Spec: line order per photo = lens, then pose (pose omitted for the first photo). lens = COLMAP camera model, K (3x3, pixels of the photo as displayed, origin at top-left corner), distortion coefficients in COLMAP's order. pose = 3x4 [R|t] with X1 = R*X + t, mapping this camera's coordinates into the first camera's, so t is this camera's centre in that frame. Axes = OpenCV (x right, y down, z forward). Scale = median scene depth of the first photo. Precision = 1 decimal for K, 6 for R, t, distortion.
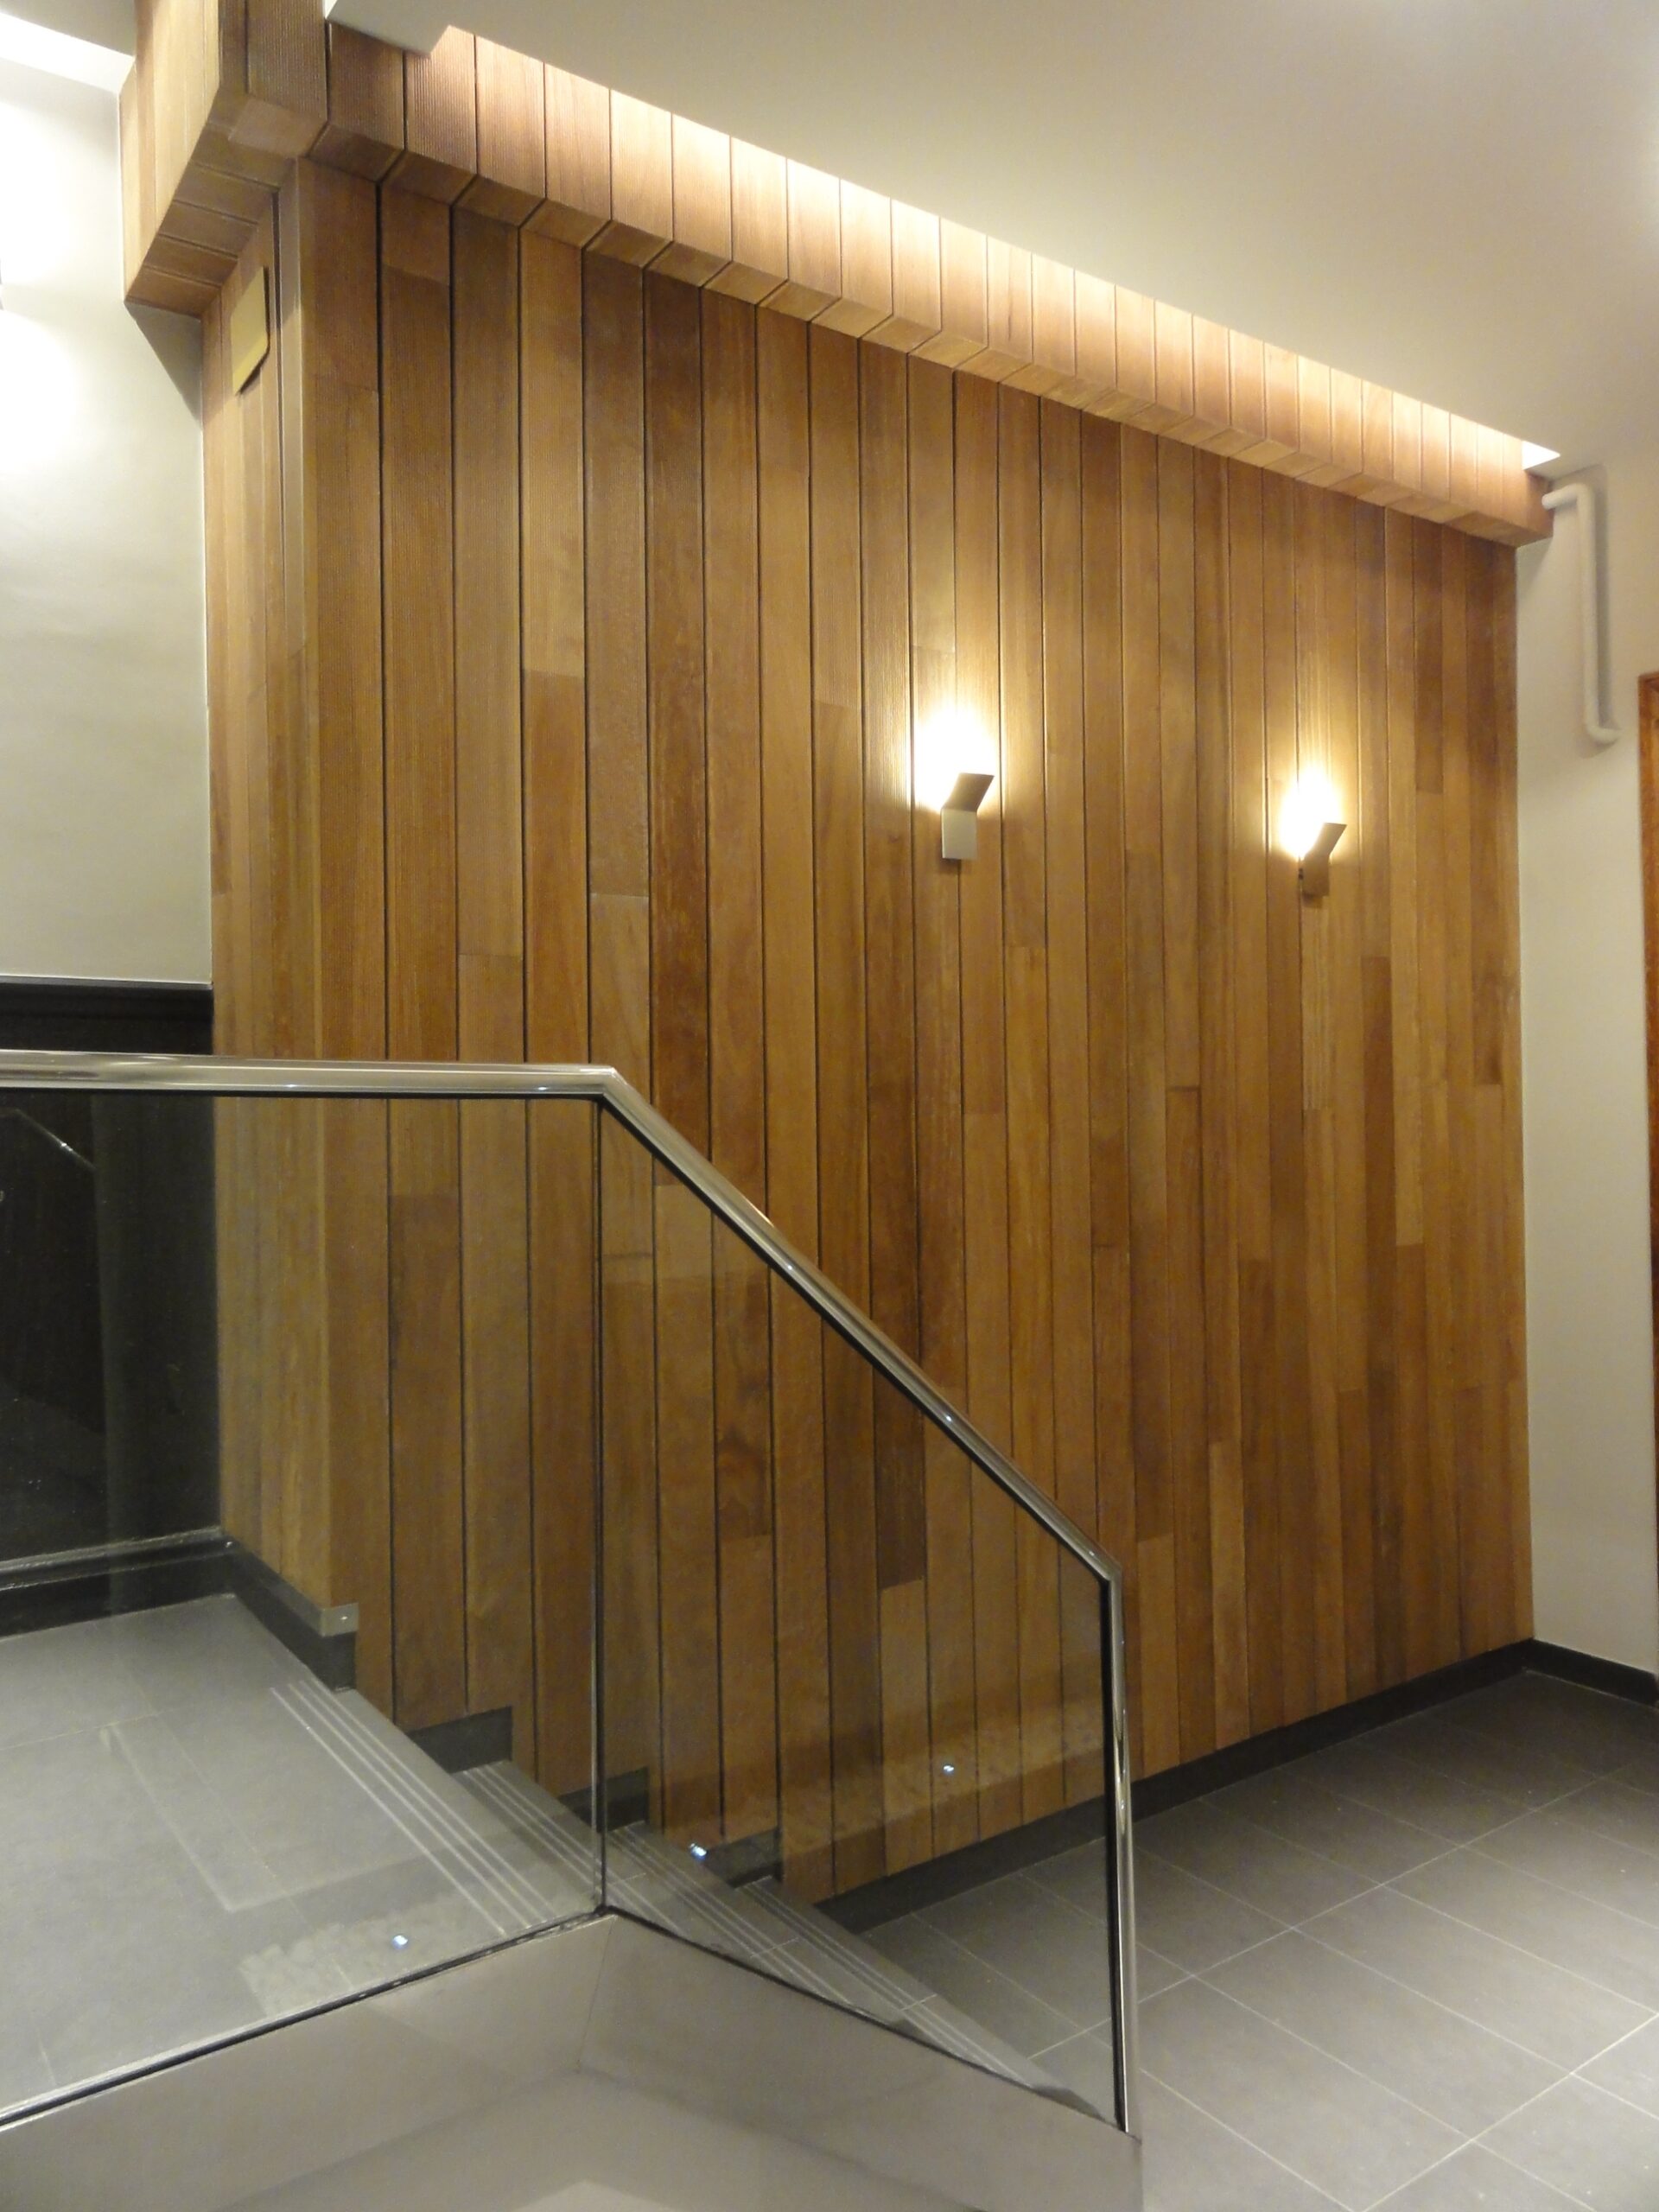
lens RADIAL K [[1557.9, 0, 827.0], [0, 1557.9, 1107.9], [0, 0, 1]] dist [0.002961, -0.002282]
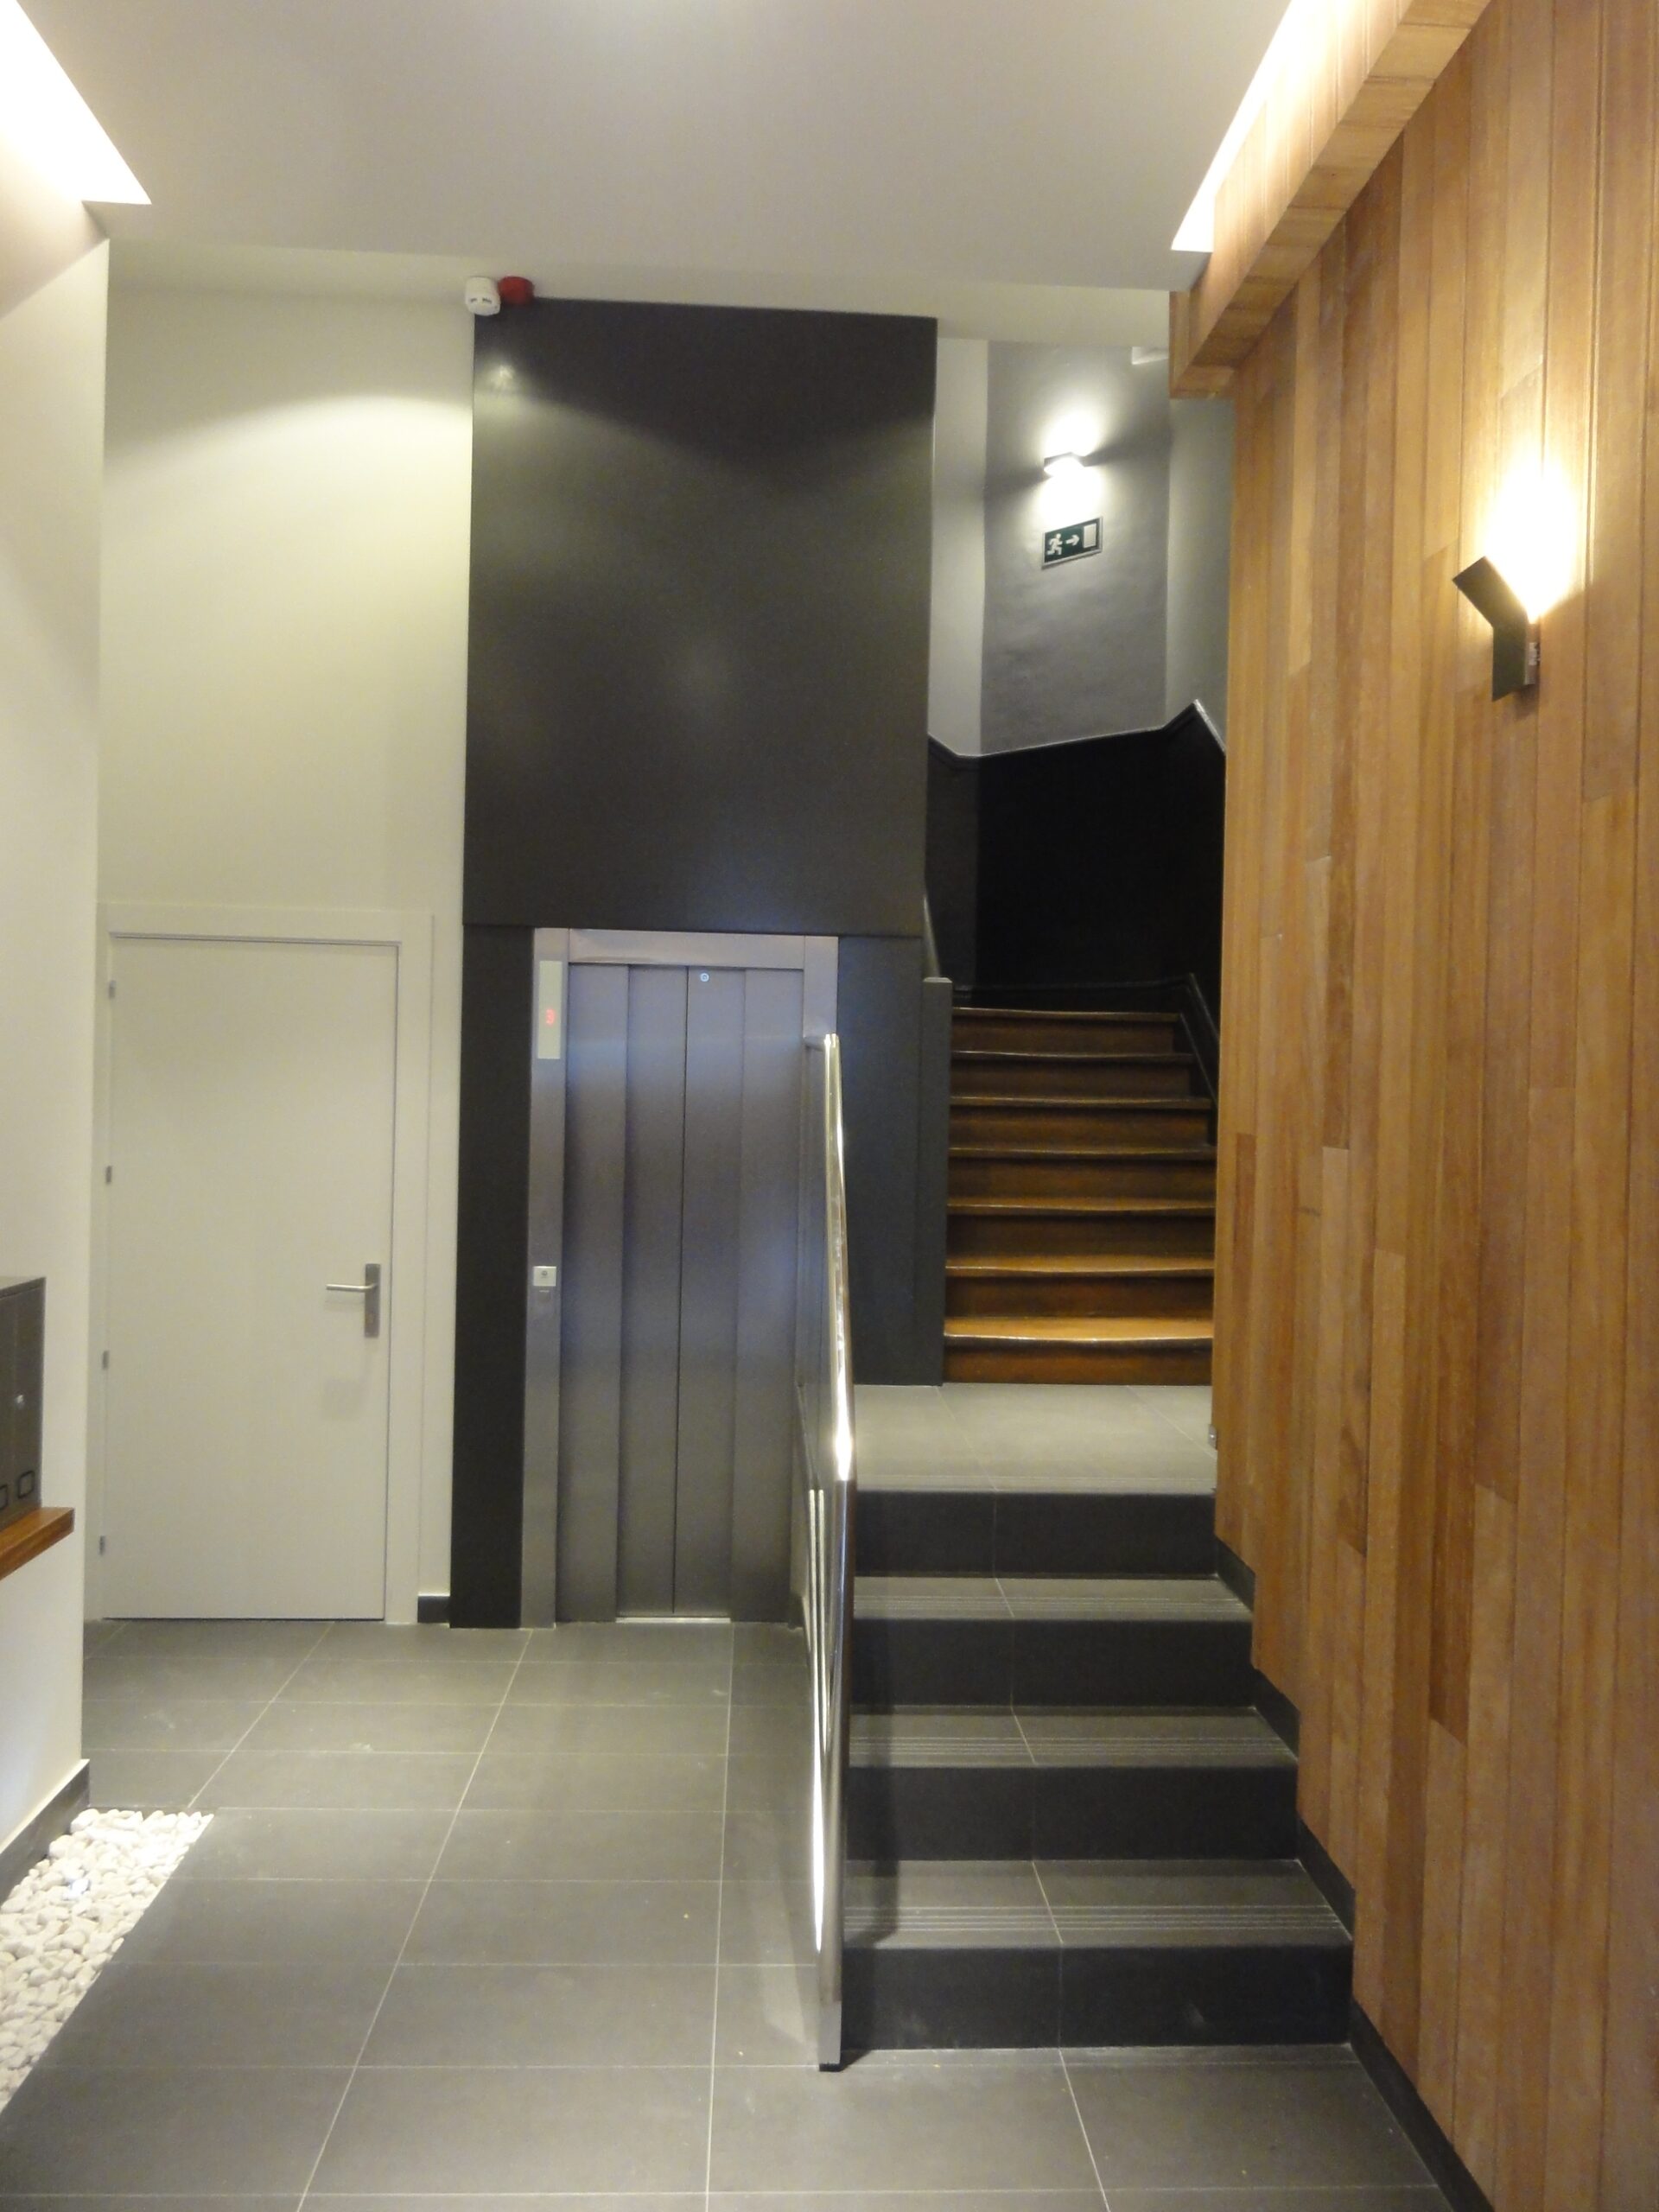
lens RADIAL K [[1557.9, 0, 822.8], [0, 1557.9, 1101.2], [0, 0, 1]] dist [0.002961, -0.002282]
pose [[-0.533832, 0.023889, -0.845253, 0.854199], [-0.010404, 0.999340, 0.034814, -0.009712], [0.845527, 0.027379, -0.533231, 1.194296]]
